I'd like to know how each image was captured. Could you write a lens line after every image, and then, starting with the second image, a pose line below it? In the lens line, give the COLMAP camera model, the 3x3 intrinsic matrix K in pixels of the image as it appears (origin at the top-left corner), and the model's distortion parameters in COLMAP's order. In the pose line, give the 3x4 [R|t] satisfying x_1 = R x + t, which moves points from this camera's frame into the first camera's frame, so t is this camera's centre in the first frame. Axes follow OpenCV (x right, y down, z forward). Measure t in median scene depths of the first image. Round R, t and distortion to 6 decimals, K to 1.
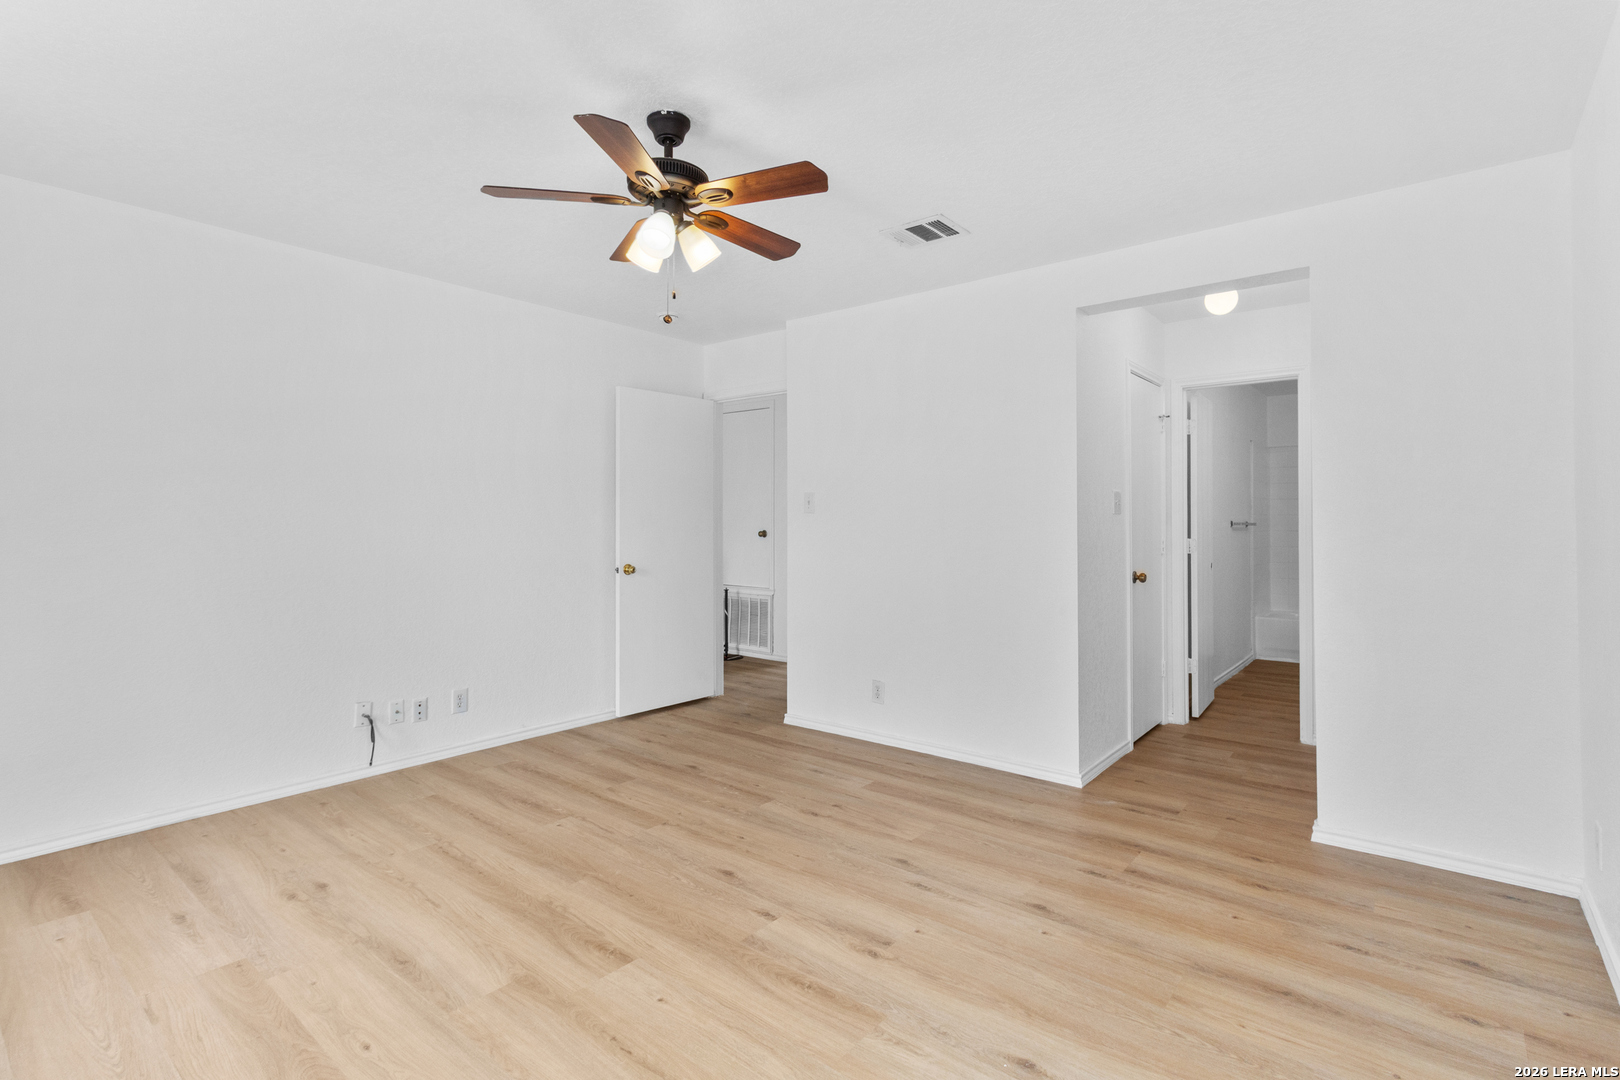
lens RADIAL K [[758.6, 0, 833.0], [0, 758.6, 518.9], [0, 0, 1]] dist [0.002023, 0.000583]
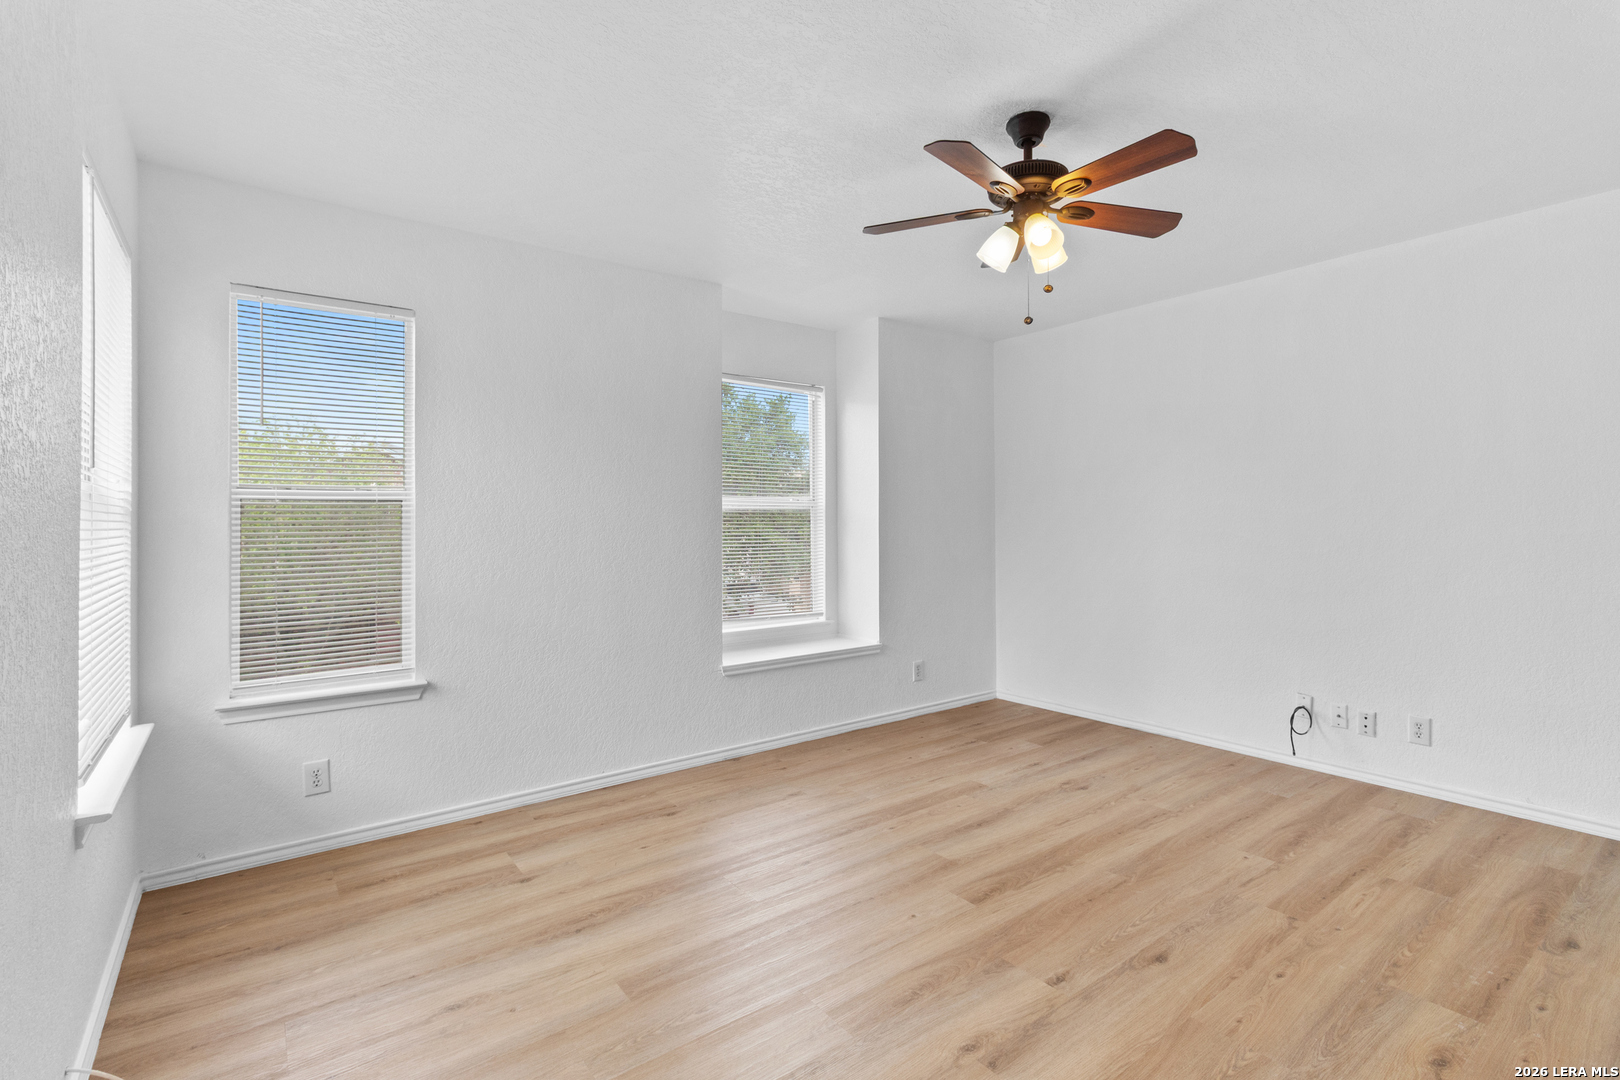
lens RADIAL K [[757.5, 0, 837.6], [0, 757.5, 515.0], [0, 0, 1]] dist [0.001470, -0.000133]
pose [[-0.232936, -0.006730, -0.972469, 0.663117], [0.009953, 0.999907, -0.009304, 0.003972], [0.972441, -0.011846, -0.232847, 0.794015]]
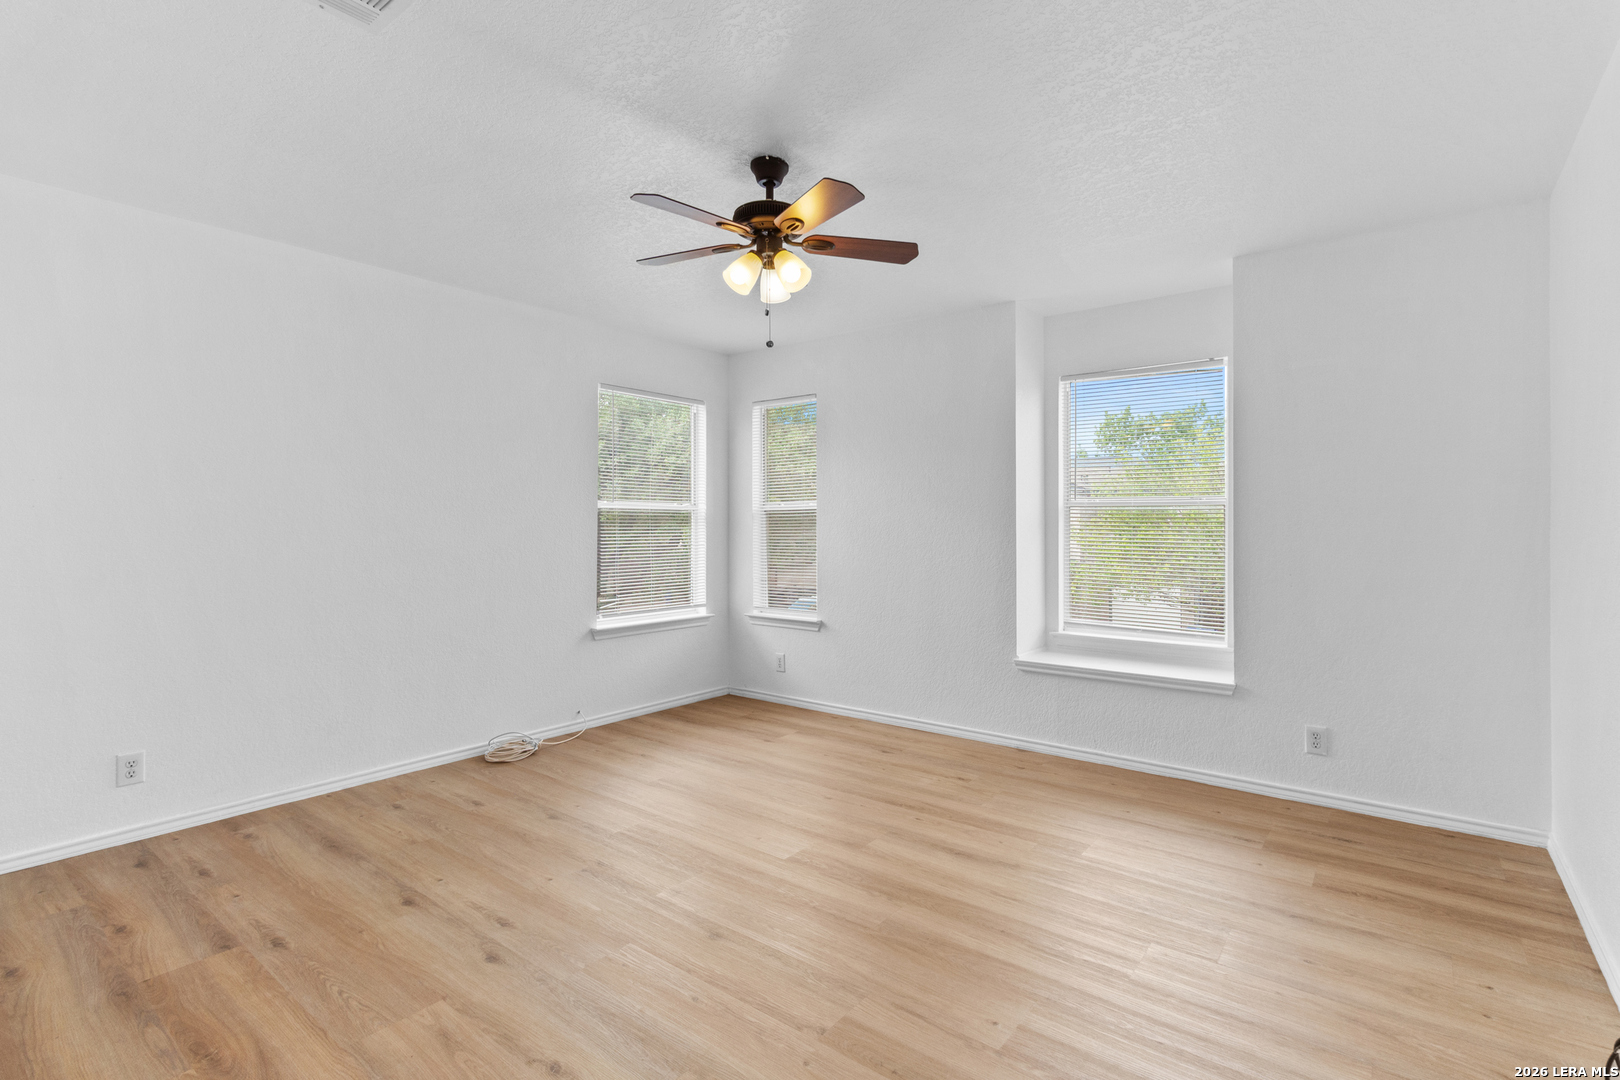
lens RADIAL K [[758.6, 0, 833.0], [0, 758.6, 518.9], [0, 0, 1]] dist [0.002023, 0.000583]
pose [[-0.999761, 0.000954, -0.021831, -0.232917], [0.001142, 0.999962, -0.008629, 0.004564], [0.021822, -0.008652, -0.999724, 1.715333]]
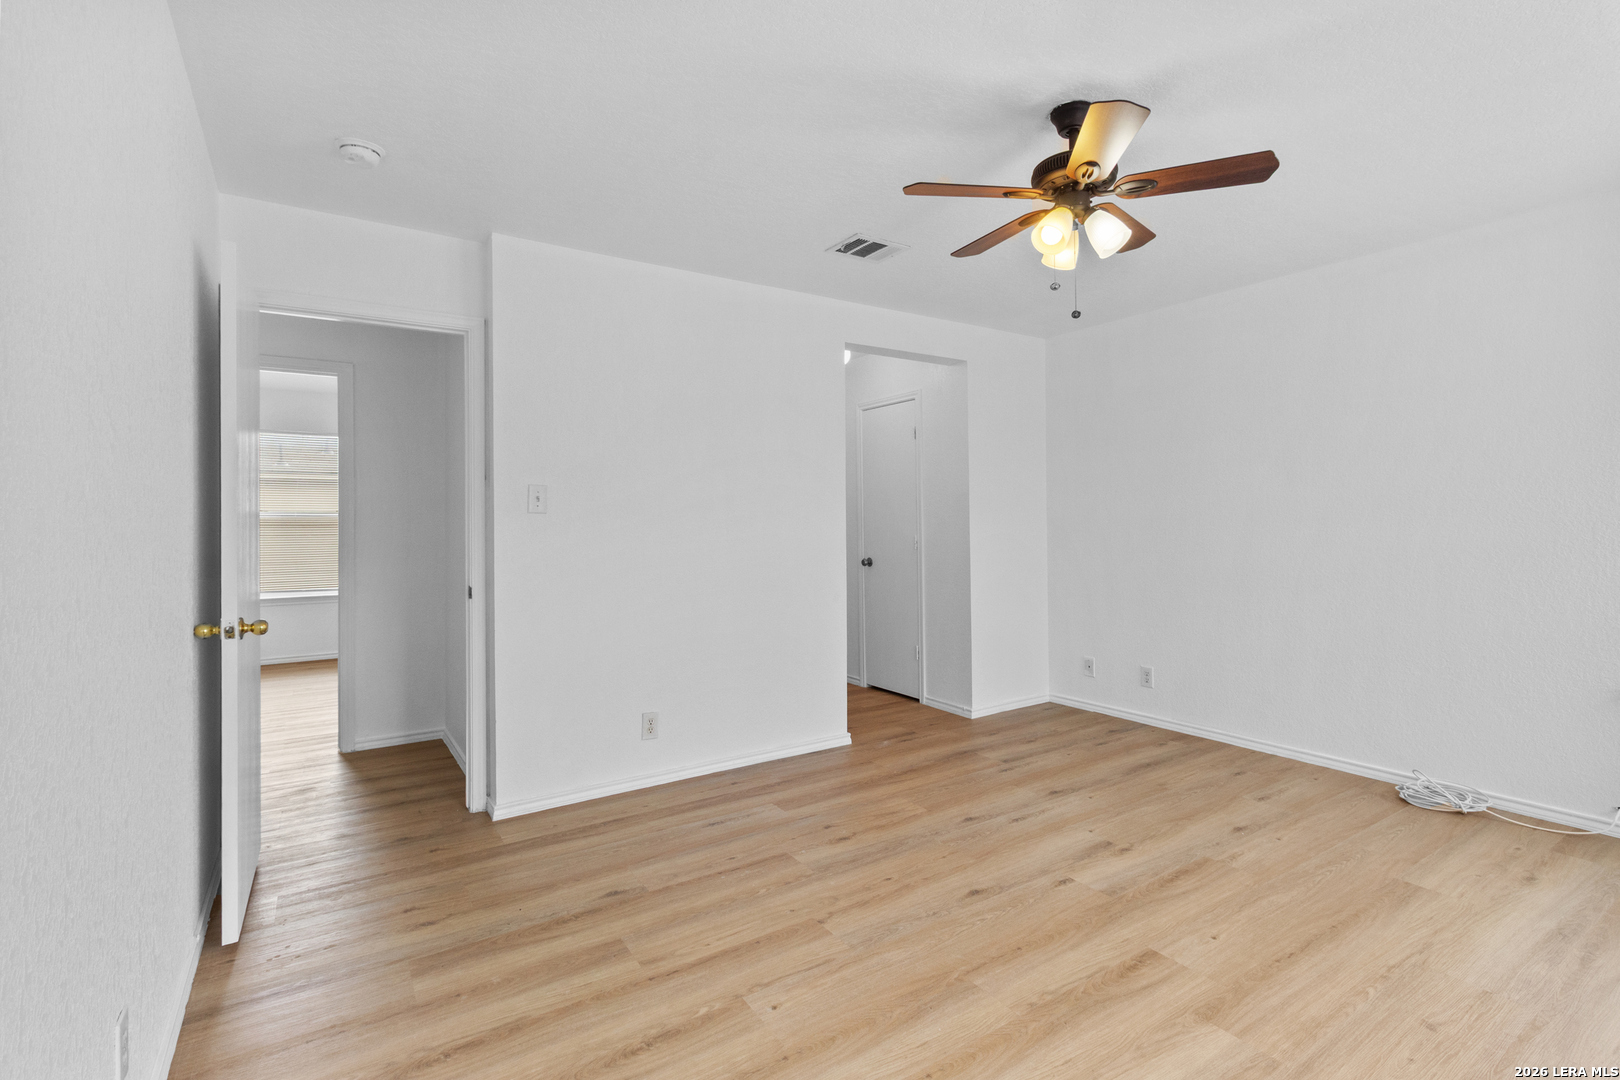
lens RADIAL K [[758.6, 0, 833.0], [0, 758.6, 518.9], [0, 0, 1]] dist [0.002023, 0.000583]
pose [[0.299677, -0.001397, 0.954040, -1.007059], [0.007520, 0.999971, -0.000898, 0.000886], [-0.954011, 0.007443, 0.299679, 0.813124]]
